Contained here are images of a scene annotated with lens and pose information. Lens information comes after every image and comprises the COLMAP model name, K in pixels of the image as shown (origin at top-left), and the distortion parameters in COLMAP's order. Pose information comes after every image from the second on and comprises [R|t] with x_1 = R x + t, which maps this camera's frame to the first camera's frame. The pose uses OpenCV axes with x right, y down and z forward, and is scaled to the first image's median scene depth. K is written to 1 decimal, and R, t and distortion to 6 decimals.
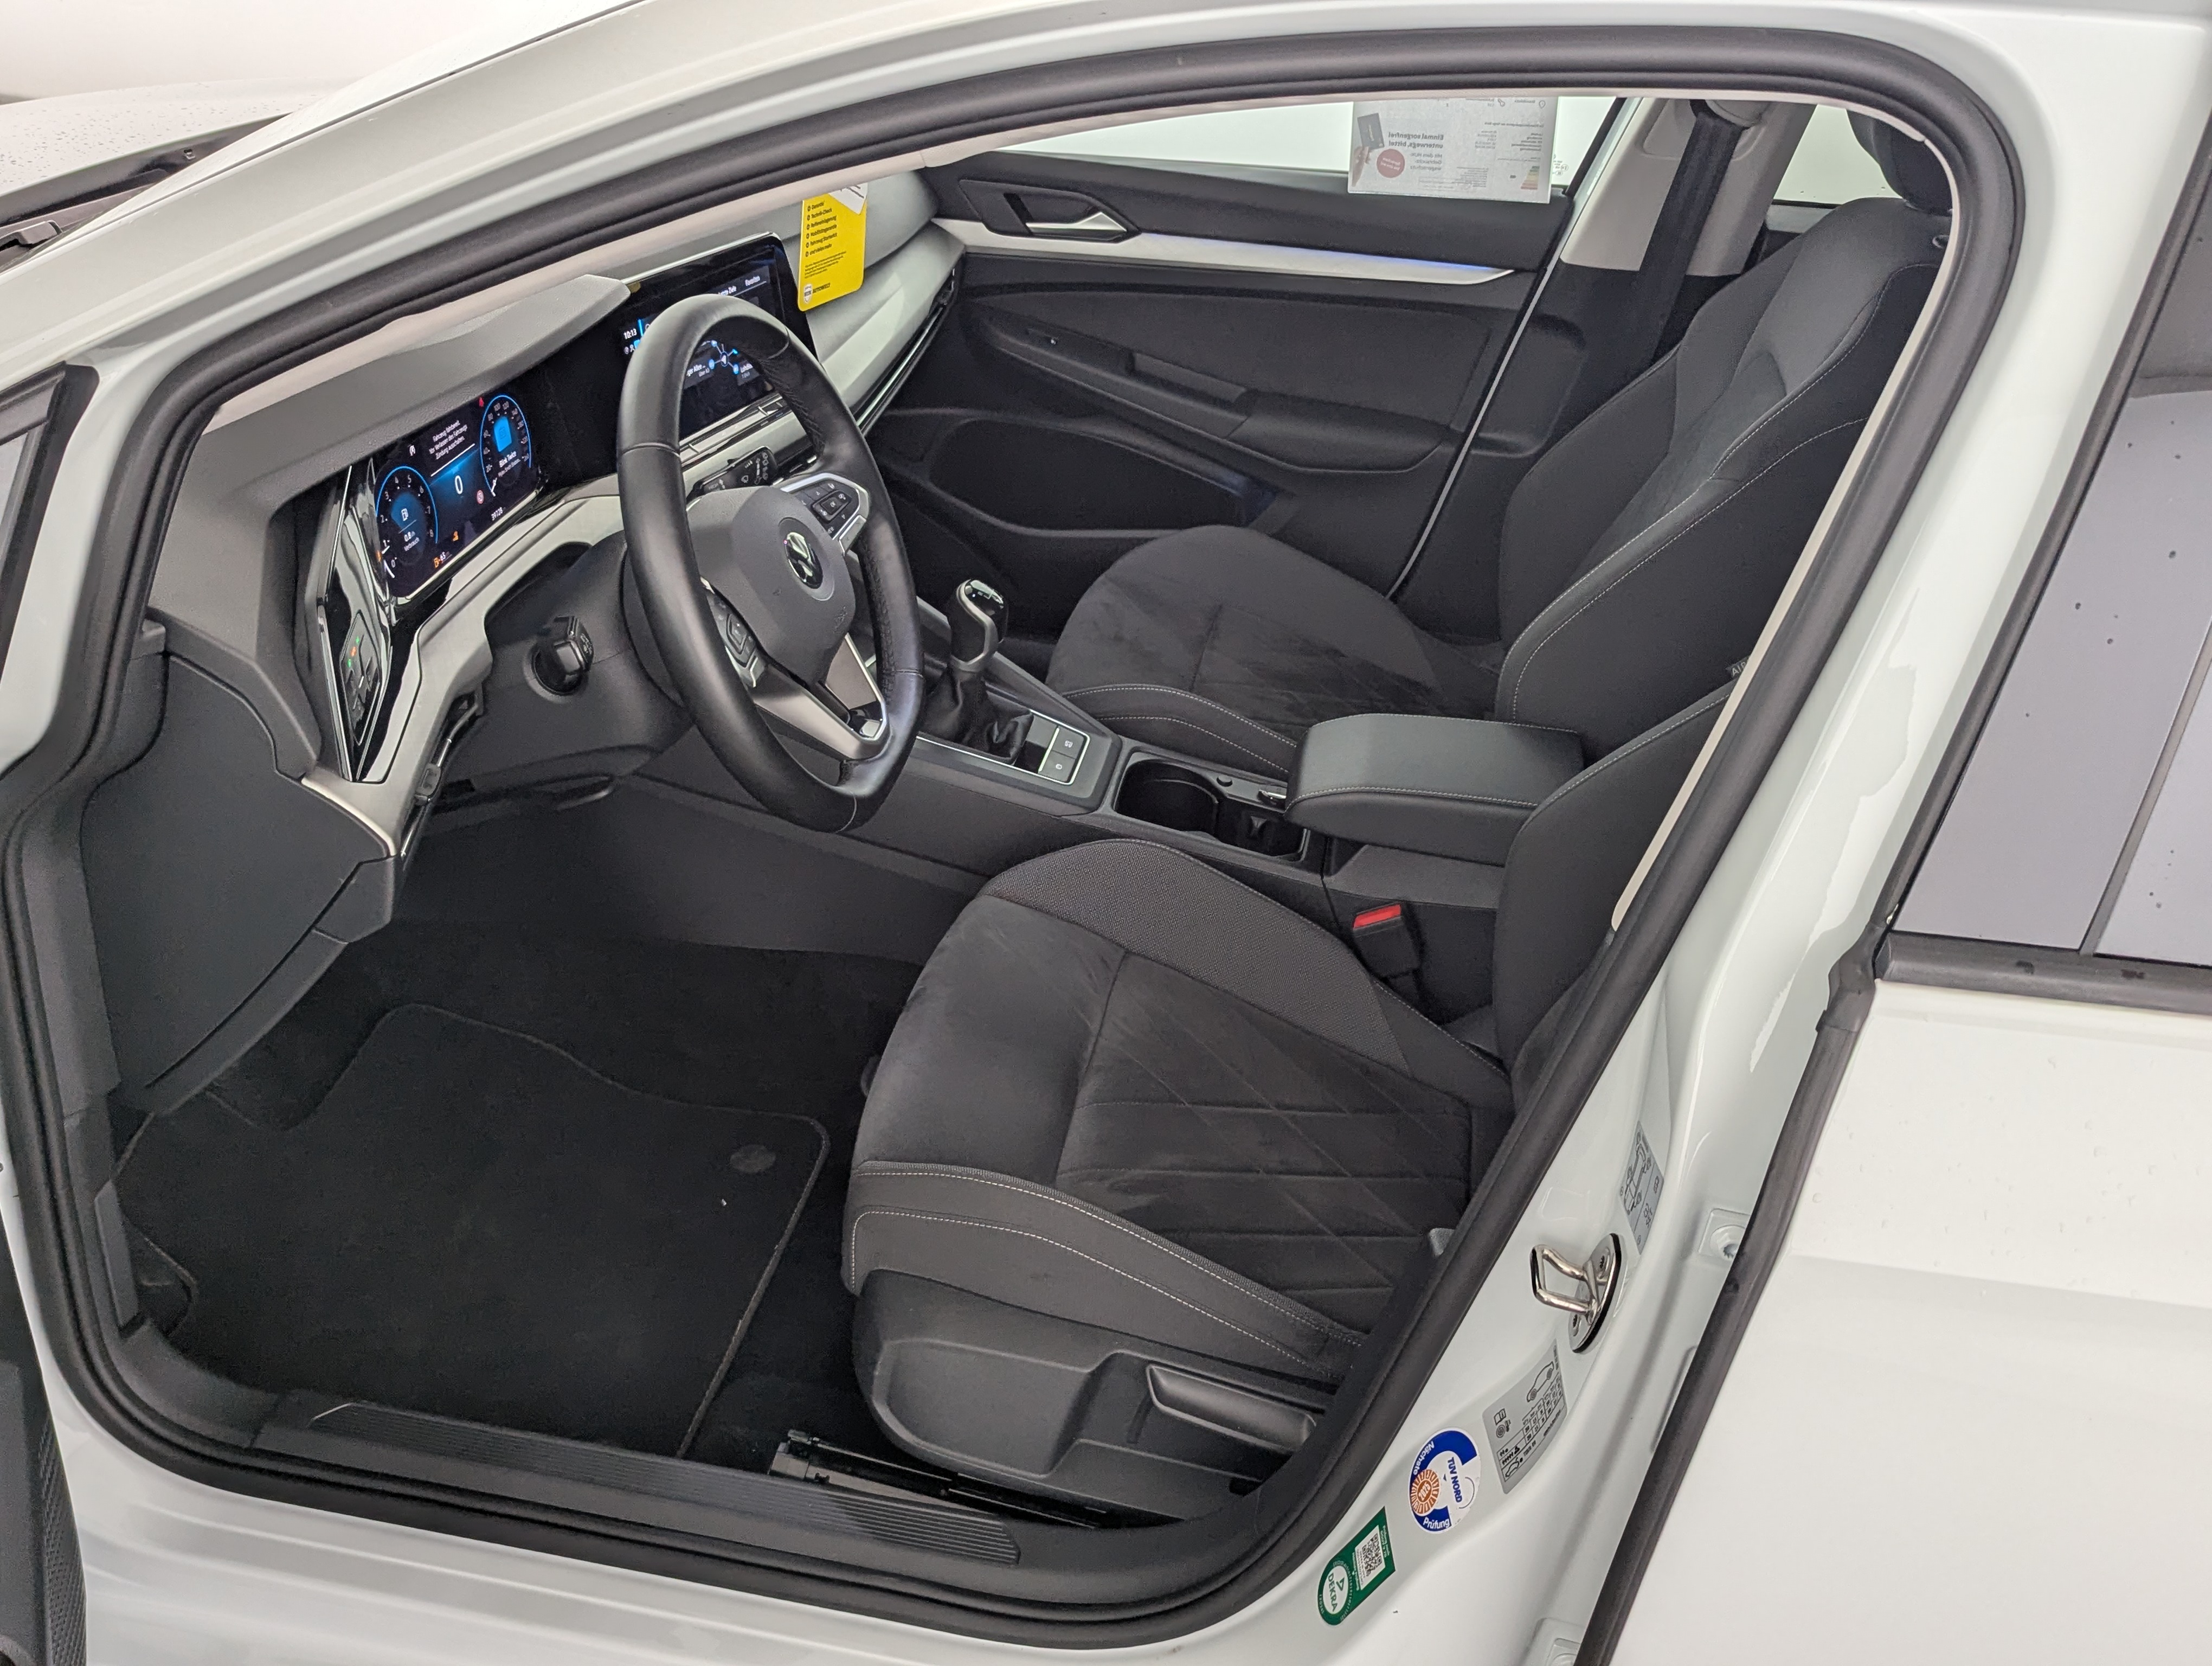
lens RADIAL K [[1545.2, 0, 1132.9], [0, 1545.2, 801.7], [0, 0, 1]] dist [0.057128, -0.040705]
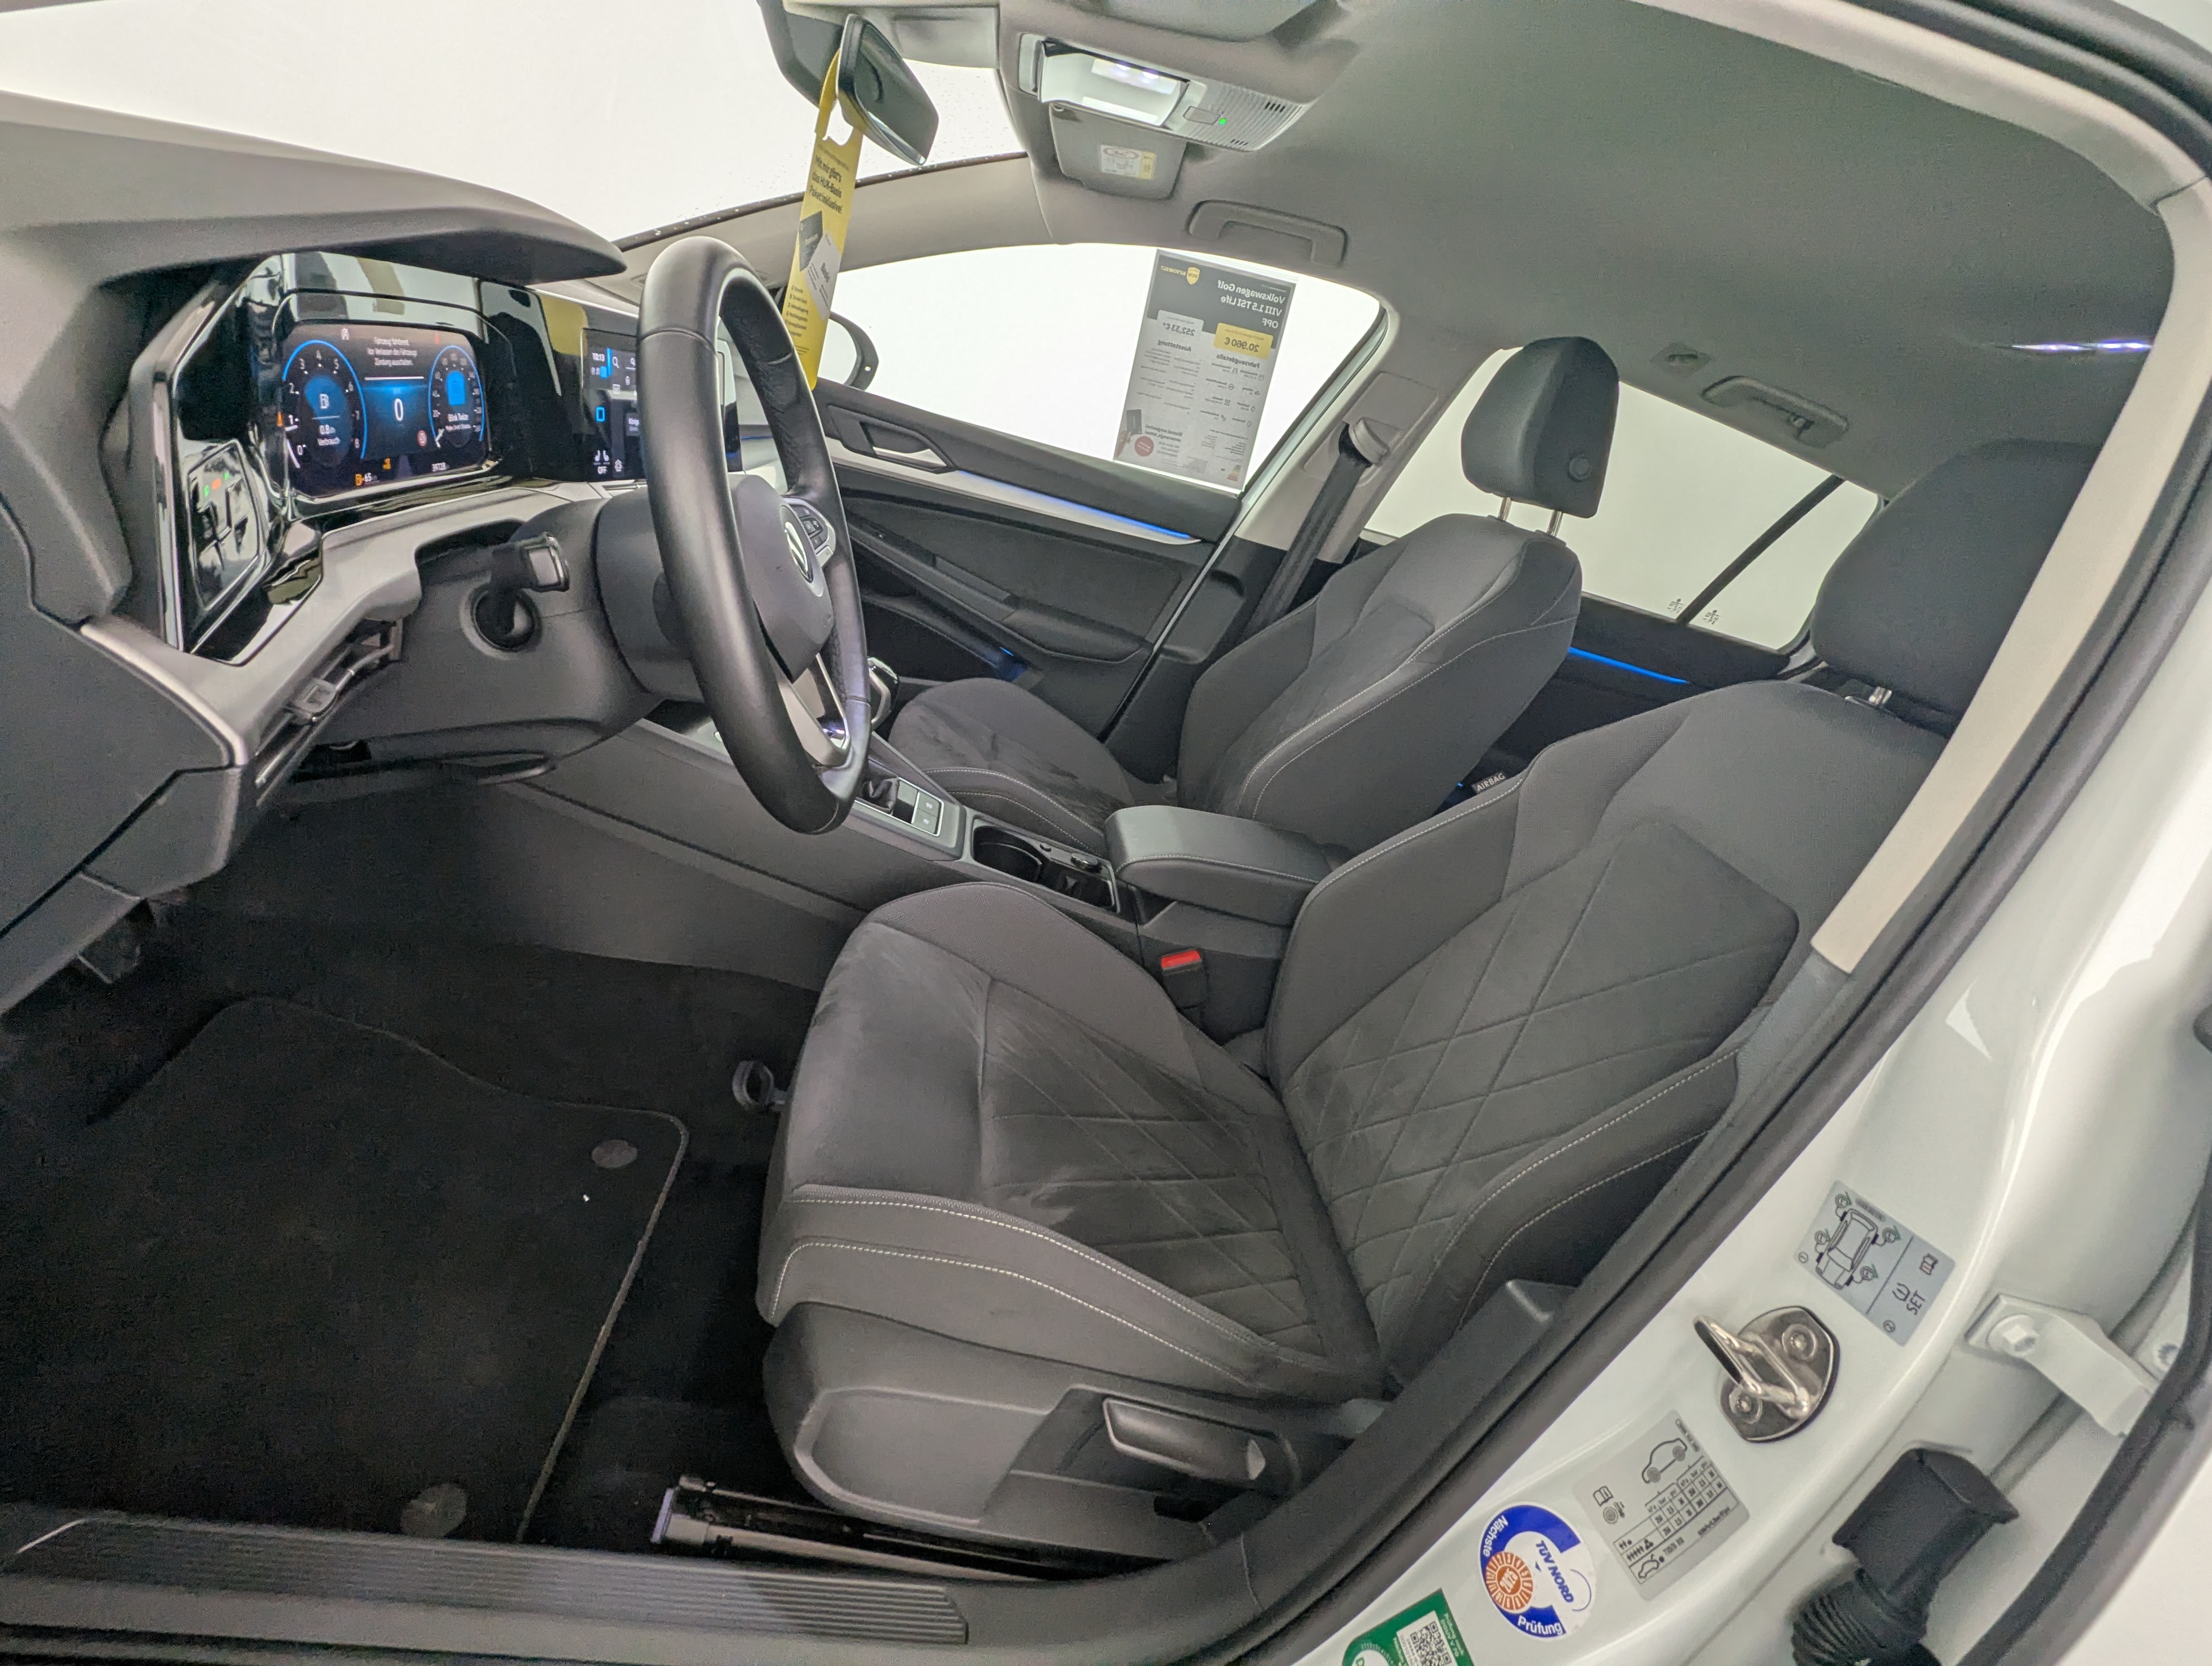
lens RADIAL K [[949.0, 0, 1106.0], [0, 949.0, 833.0], [0, 0, 1]] dist [-0.000225, 0.003377]
pose [[0.959012, 0.088091, 0.269325, -0.152179], [-0.069777, 0.994598, -0.076851, 0.045379], [-0.274640, 0.054908, 0.959978, 0.343148]]
